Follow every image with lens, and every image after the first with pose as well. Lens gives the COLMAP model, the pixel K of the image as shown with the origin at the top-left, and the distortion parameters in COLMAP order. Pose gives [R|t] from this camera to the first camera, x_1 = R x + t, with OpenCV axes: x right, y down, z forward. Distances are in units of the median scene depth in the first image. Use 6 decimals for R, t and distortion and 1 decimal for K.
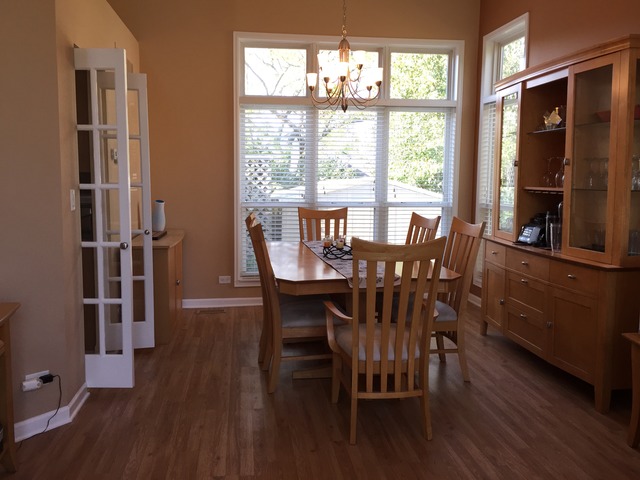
lens RADIAL K [[559.7, 0, 307.7], [0, 559.7, 227.8], [0, 0, 1]] dist [0.055664, -0.062141]
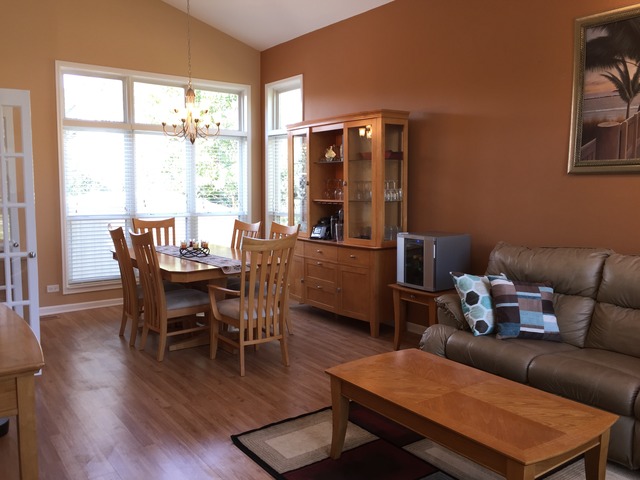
lens RADIAL K [[559.7, 0, 318.7], [0, 559.7, 239.5], [0, 0, 1]] dist [0.055664, -0.062141]
pose [[0.876179, -0.049807, 0.479406, -0.320402], [0.047891, 0.998721, 0.016233, 0.008203], [-0.479601, 0.008737, 0.877443, -0.288265]]
